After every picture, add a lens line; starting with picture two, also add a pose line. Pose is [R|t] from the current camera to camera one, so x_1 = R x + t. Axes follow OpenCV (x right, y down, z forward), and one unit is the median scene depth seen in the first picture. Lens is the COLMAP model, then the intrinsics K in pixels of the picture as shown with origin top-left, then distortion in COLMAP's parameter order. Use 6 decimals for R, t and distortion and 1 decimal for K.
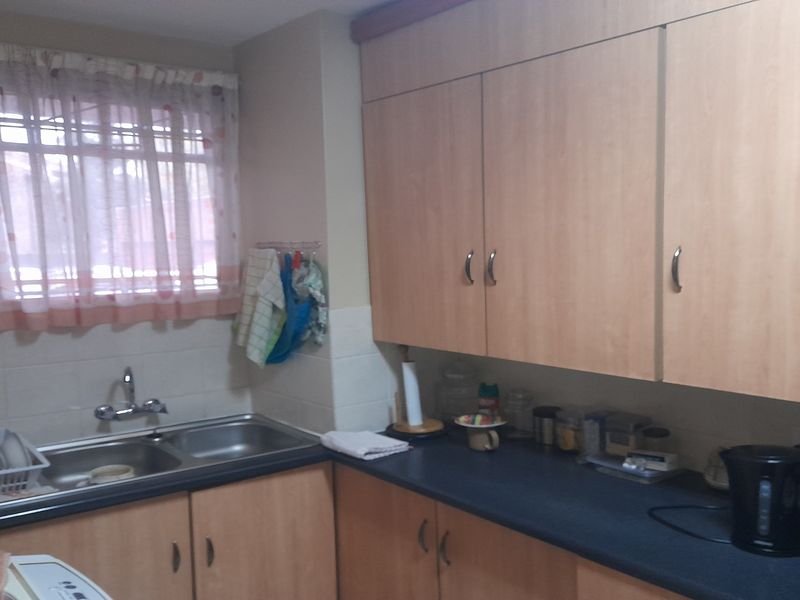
lens RADIAL K [[775.3, 0, 391.3], [0, 775.3, 343.1], [0, 0, 1]] dist [0.019282, 0.000000]
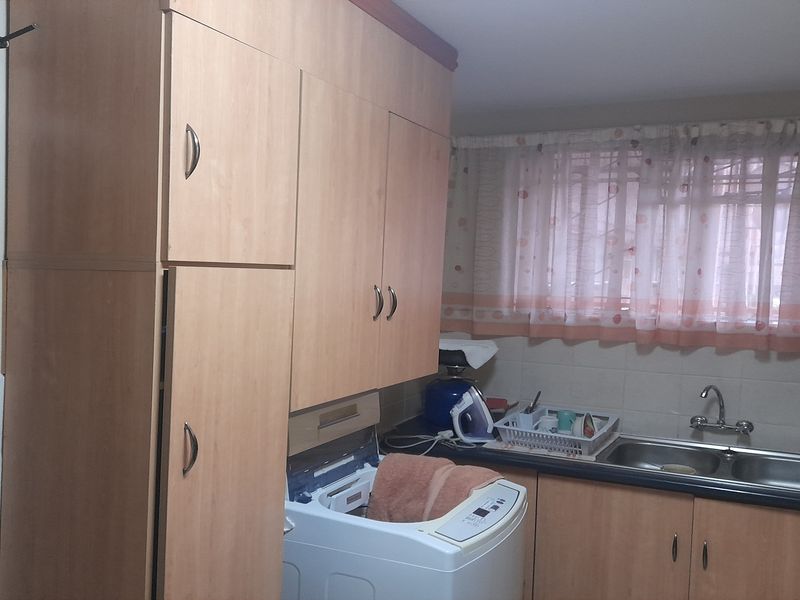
lens RADIAL K [[775.3, 0, 399.5], [0, 775.3, 300.9], [0, 0, 1]] dist [0.019282, 0.000000]
pose [[0.469172, 0.057415, -0.881238, 0.442407], [-0.139504, 0.990173, -0.009760, -0.017030], [0.872018, 0.127516, 0.472572, 0.039375]]
